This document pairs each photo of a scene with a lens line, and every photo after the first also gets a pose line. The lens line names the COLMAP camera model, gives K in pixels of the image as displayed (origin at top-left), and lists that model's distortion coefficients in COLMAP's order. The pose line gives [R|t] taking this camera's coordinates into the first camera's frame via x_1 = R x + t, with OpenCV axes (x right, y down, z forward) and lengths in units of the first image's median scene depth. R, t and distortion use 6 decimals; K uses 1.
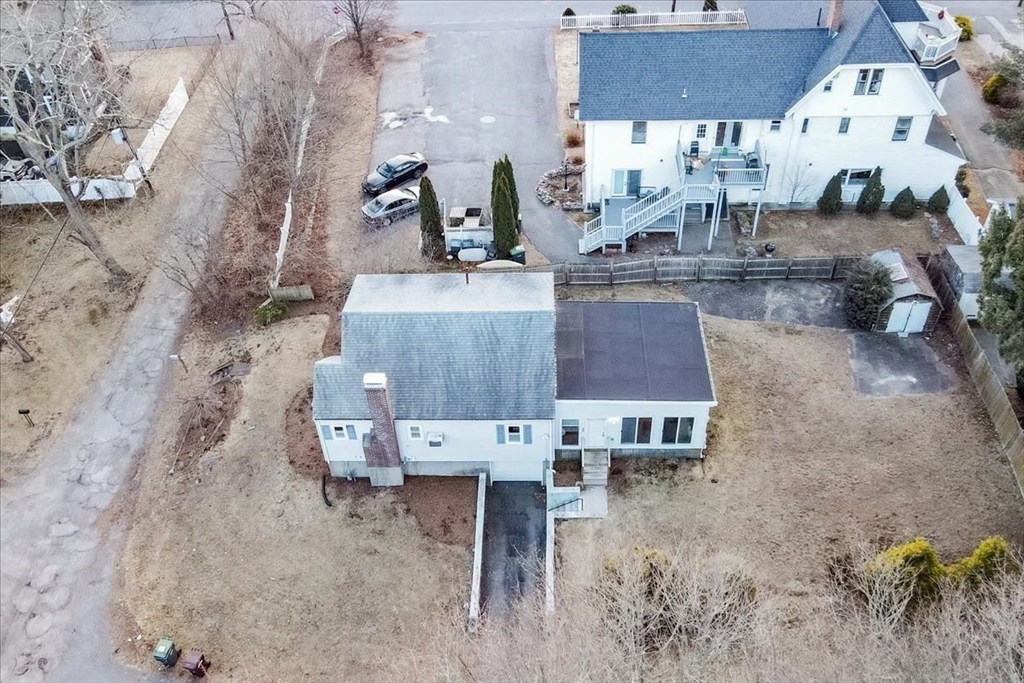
lens RADIAL K [[875.5, 0, 512.0], [0, 875.5, 341.5], [0, 0, 1]] dist [0.006330, 0.026572]
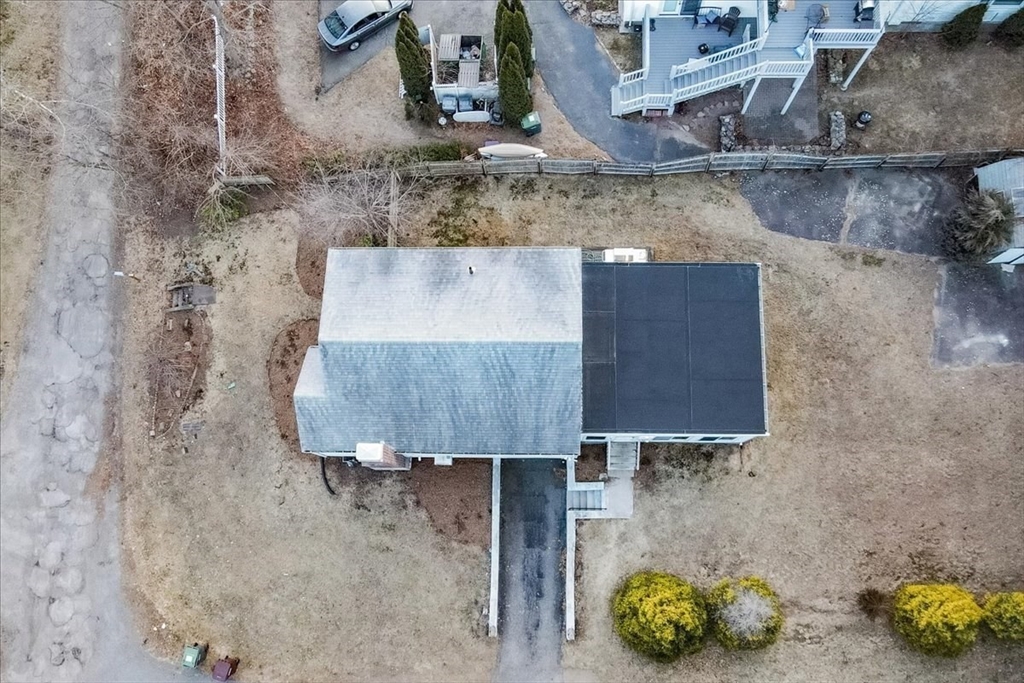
lens RADIAL K [[875.5, 0, 512.0], [0, 875.5, 341.5], [0, 0, 1]] dist [0.006330, 0.026572]
pose [[0.999877, -0.014928, -0.004715, -0.011749], [0.014969, 0.823507, 0.567109, -0.466836], [-0.004583, -0.567110, 0.823629, 0.324806]]
